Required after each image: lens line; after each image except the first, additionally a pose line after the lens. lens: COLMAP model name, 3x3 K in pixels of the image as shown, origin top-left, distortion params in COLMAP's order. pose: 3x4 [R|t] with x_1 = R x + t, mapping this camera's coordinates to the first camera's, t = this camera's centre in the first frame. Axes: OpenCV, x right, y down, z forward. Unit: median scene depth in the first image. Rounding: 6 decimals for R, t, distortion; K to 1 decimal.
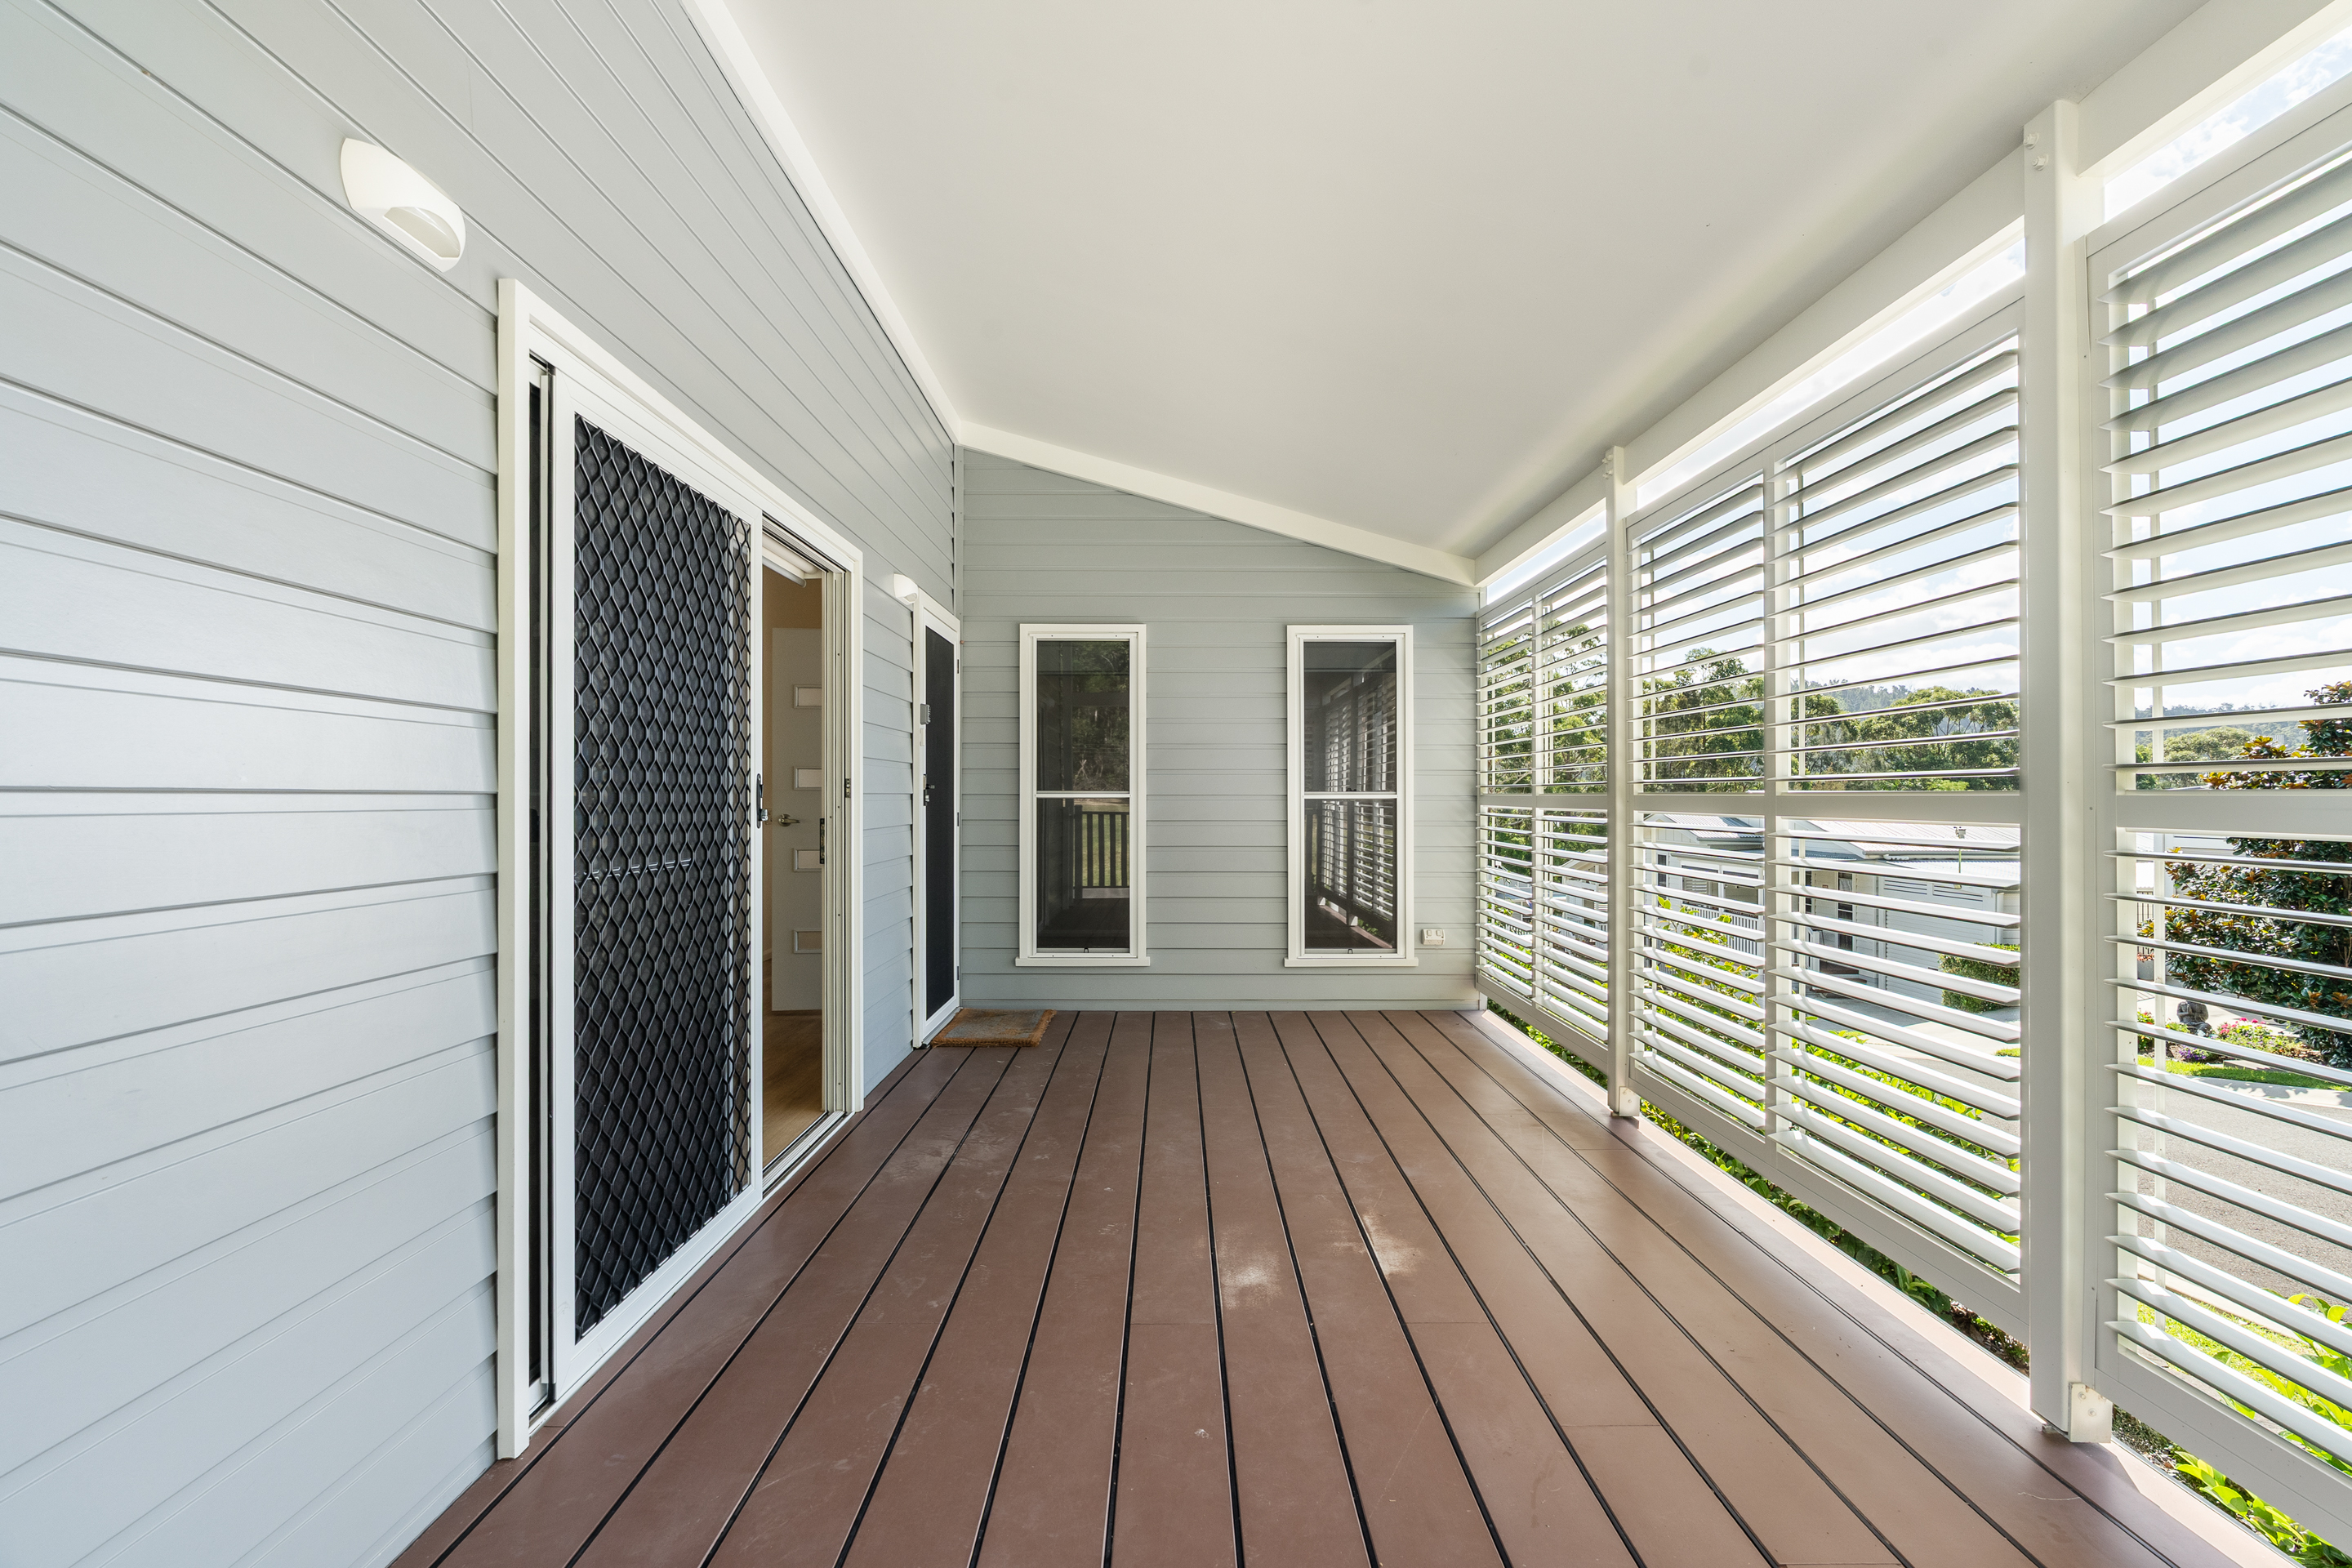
lens RADIAL K [[1103.7, 0, 1185.7], [0, 1103.7, 789.0], [0, 0, 1]] dist [-0.003190, 0.000560]
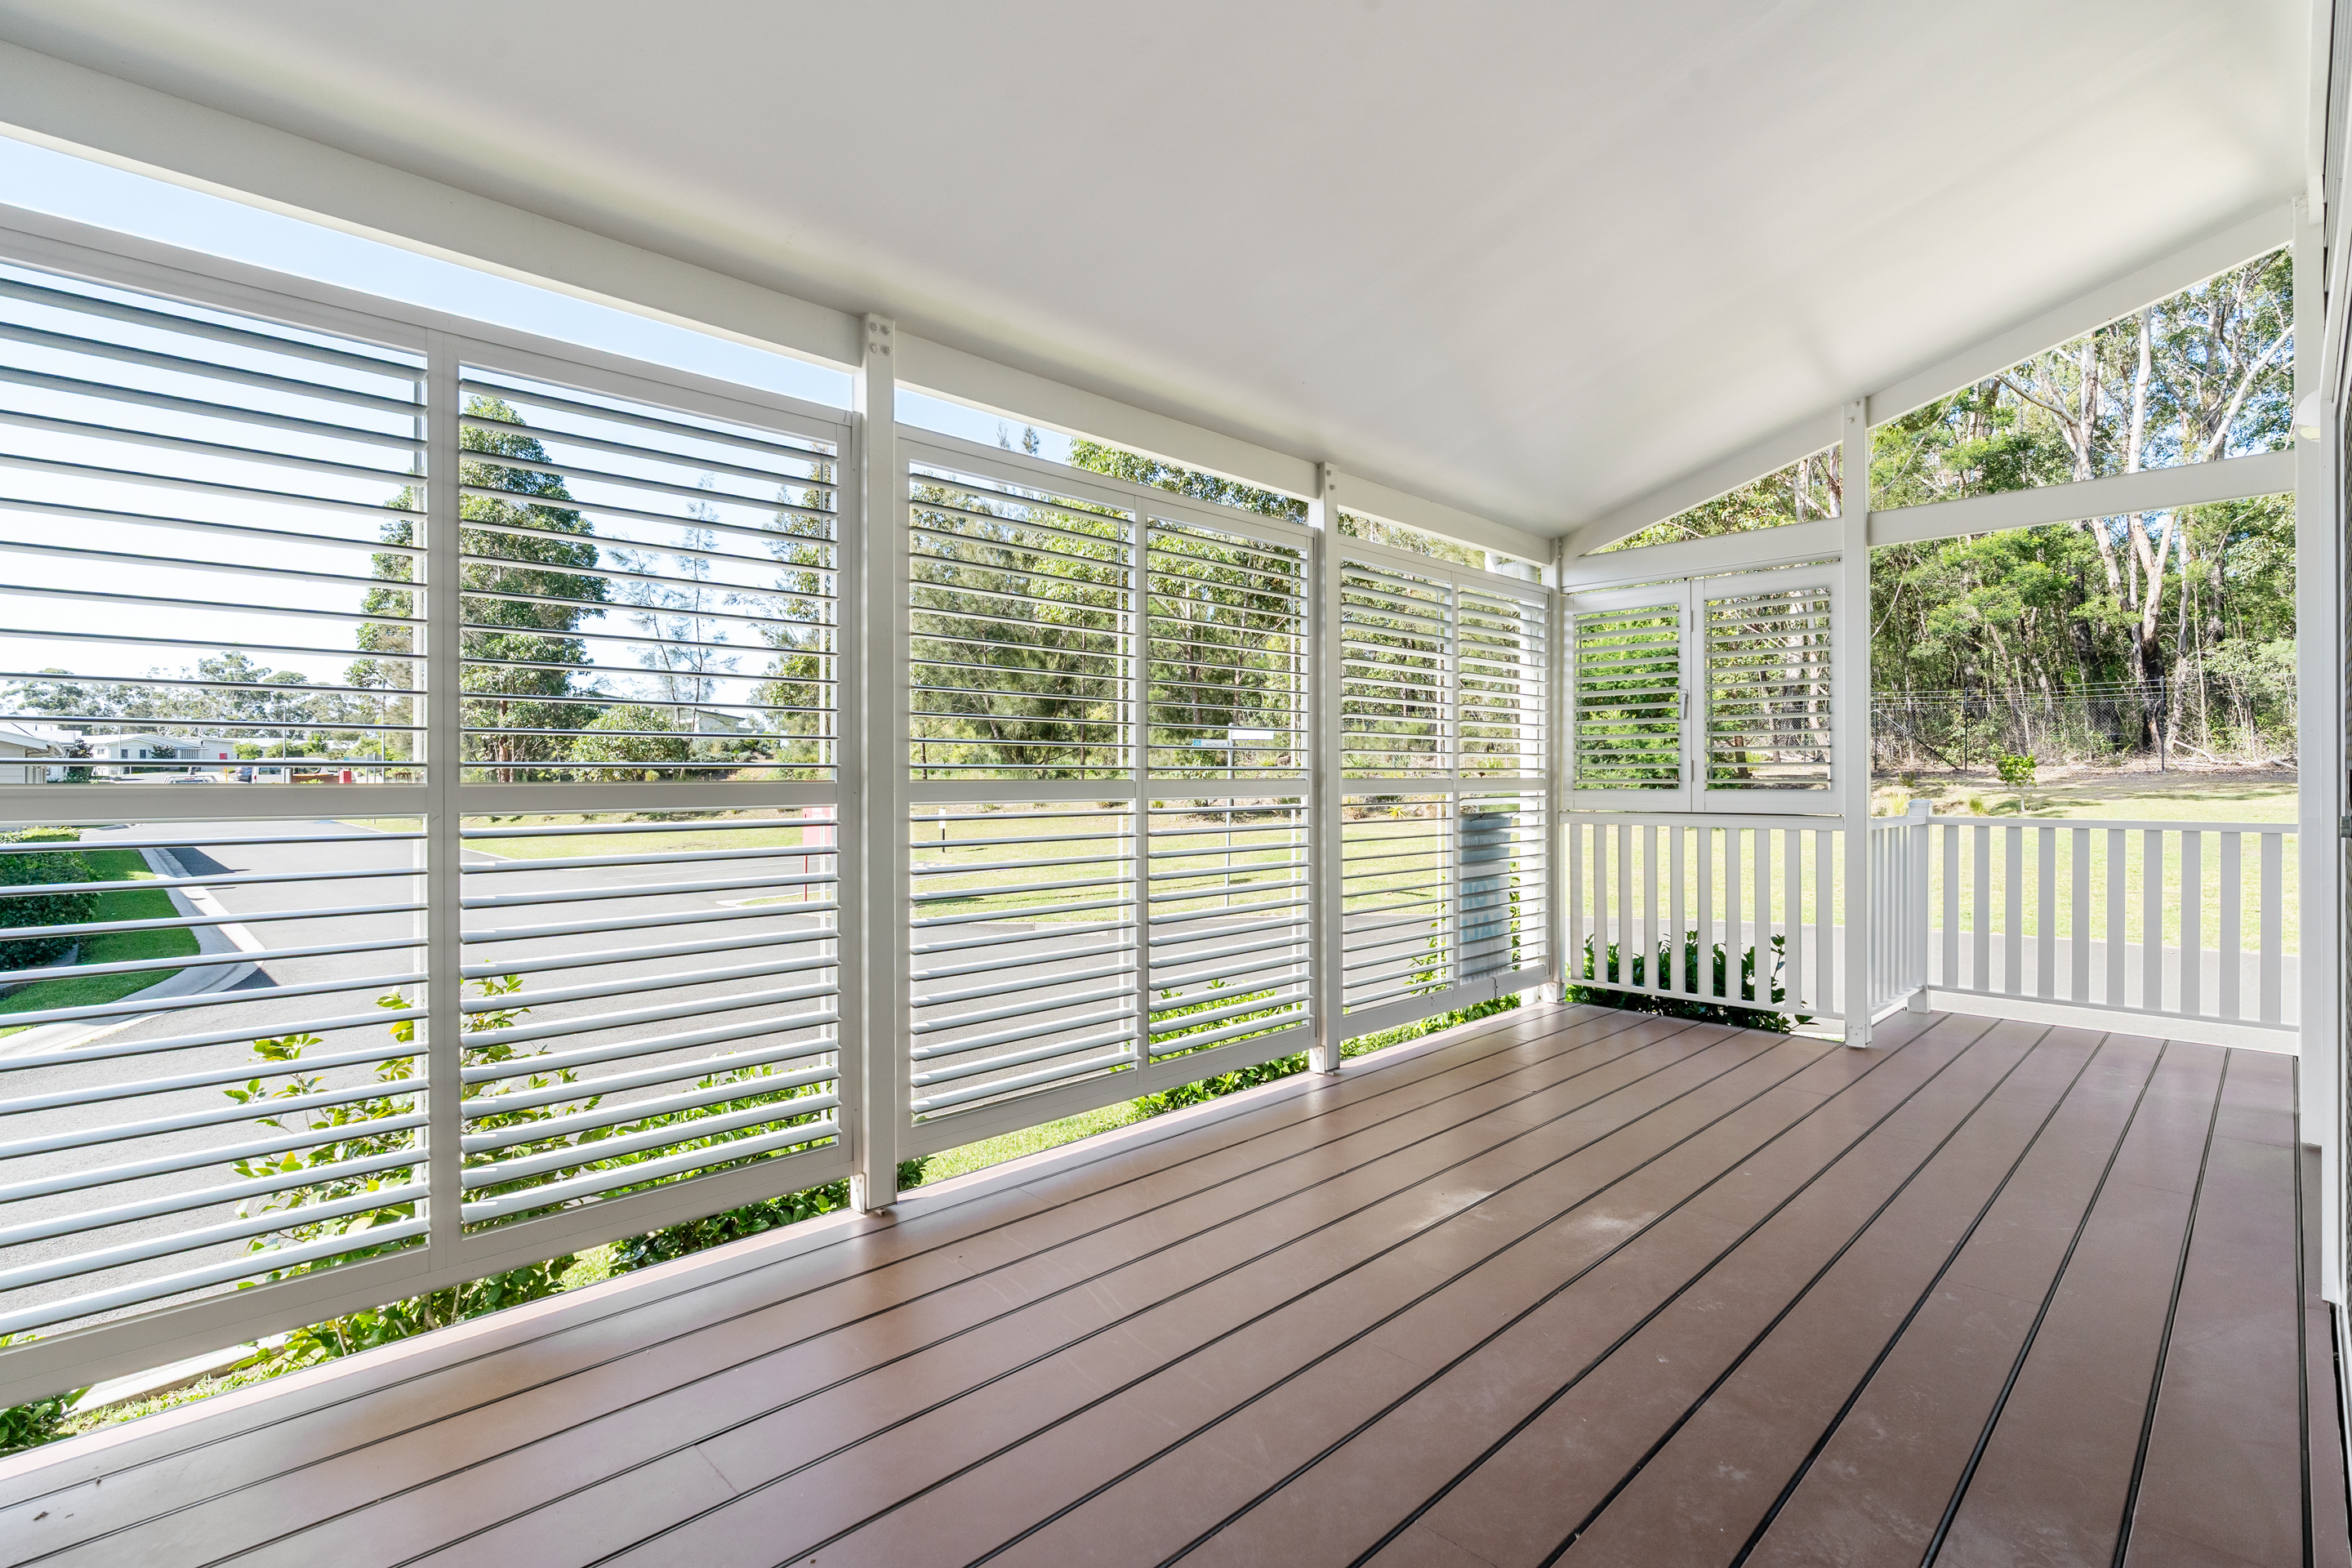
lens RADIAL K [[1103.7, 0, 1185.7], [0, 1103.7, 789.0], [0, 0, 1]] dist [-0.003190, 0.000560]
pose [[-0.697668, -0.013773, 0.716289, -0.402307], [-0.008333, 0.999904, 0.011111, 0.002417], [-0.716373, 0.001783, -0.697715, 1.944323]]
